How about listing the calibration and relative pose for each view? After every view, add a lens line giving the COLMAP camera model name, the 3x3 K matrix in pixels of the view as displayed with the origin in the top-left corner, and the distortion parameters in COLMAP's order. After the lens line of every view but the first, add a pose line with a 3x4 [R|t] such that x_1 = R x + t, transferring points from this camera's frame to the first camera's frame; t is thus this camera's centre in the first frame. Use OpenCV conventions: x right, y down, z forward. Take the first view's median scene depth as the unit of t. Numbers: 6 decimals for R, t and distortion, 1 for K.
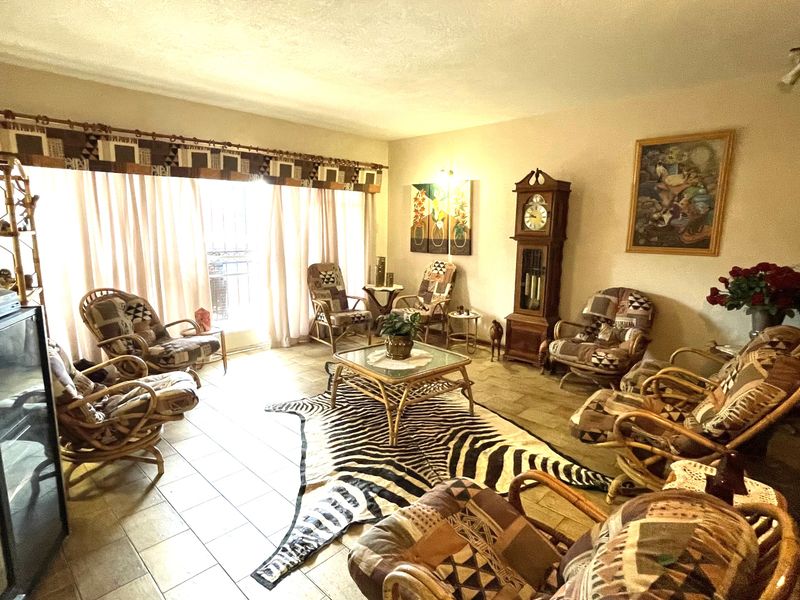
lens RADIAL K [[429.7, 0, 400.4], [0, 429.7, 299.8], [0, 0, 1]] dist [-0.014502, 0.001994]
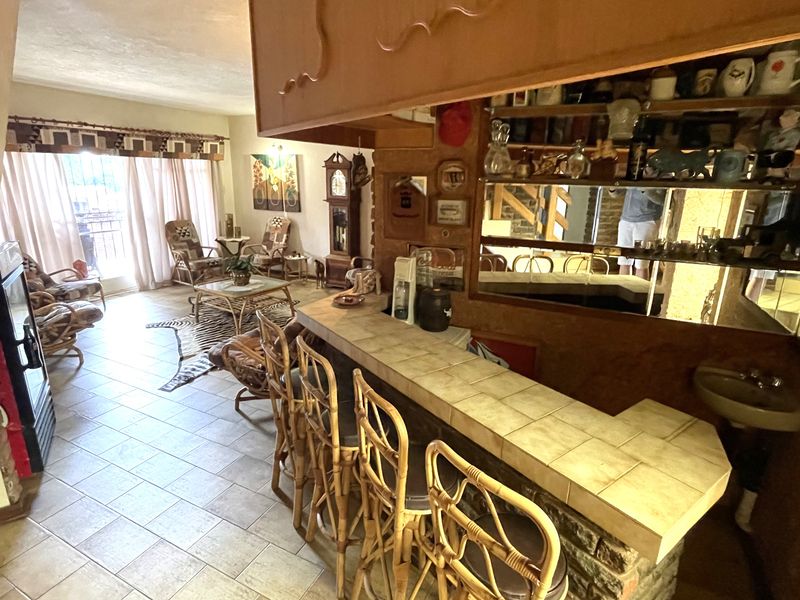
lens RADIAL K [[429.7, 0, 398.8], [0, 429.7, 298.1], [0, 0, 1]] dist [-0.014502, 0.001994]
pose [[0.955052, -0.069855, 0.288090, 0.064336], [0.036655, 0.992209, 0.119072, 0.014973], [-0.294163, -0.103160, 0.950172, -0.439636]]
